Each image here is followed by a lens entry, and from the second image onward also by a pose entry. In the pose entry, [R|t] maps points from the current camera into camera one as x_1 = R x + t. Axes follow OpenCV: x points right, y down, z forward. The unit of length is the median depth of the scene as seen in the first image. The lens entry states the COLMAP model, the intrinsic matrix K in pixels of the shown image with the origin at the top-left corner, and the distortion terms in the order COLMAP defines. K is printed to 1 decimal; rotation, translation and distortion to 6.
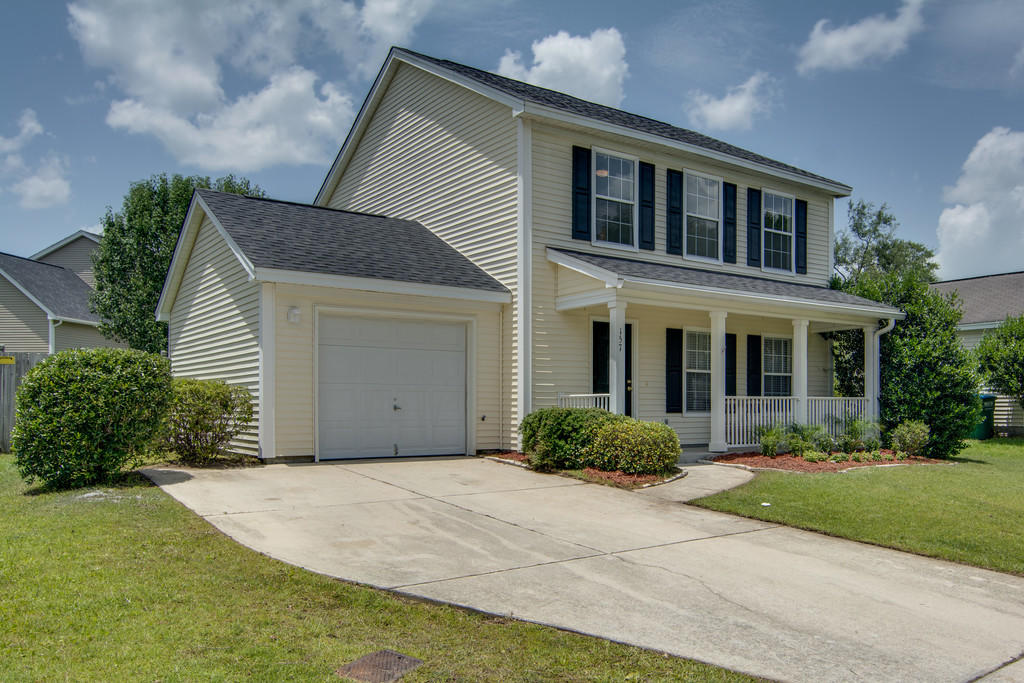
lens RADIAL K [[803.6, 0, 484.0], [0, 803.6, 404.2], [0, 0, 1]] dist [0.016333, 0.007761]
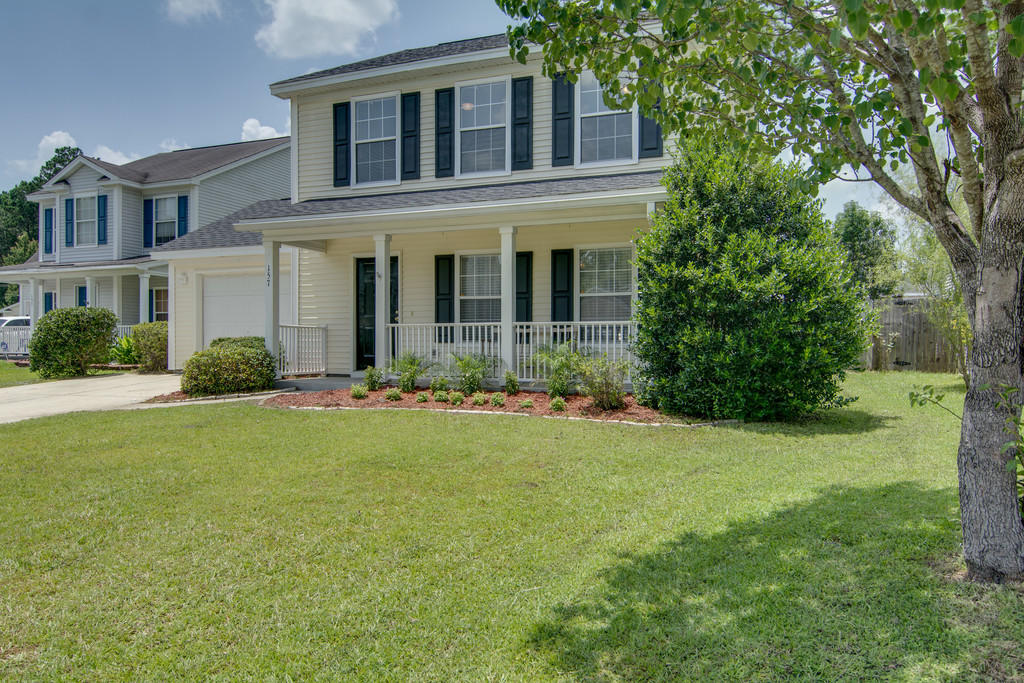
lens RADIAL K [[646.1, 0, 459.5], [0, 646.1, 346.6], [0, 0, 1]] dist [0.001475, 0.007909]
pose [[0.583444, 0.003075, -0.812148, 0.883332], [0.001197, 0.999988, 0.004646, 0.012042], [0.812153, -0.003682, 0.583434, 0.574345]]
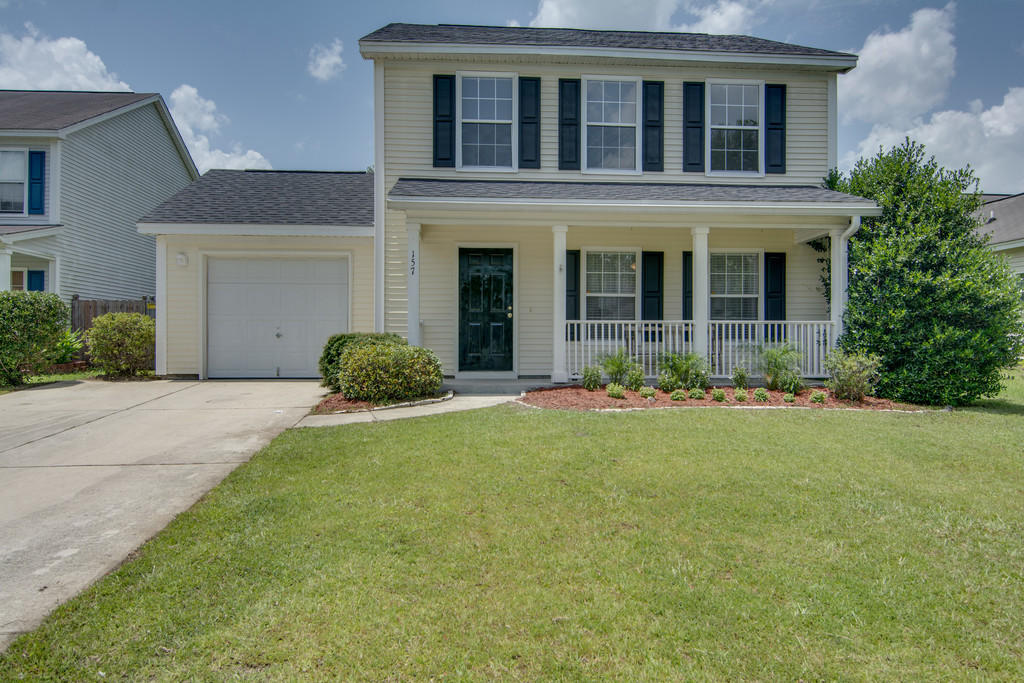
lens RADIAL K [[646.1, 0, 480.4], [0, 646.1, 341.4], [0, 0, 1]] dist [0.001475, 0.007909]
pose [[0.858990, -0.002368, -0.511986, 0.537164], [-0.000085, 0.999989, -0.004768, 0.015641], [0.511992, 0.004139, 0.858980, 0.313511]]
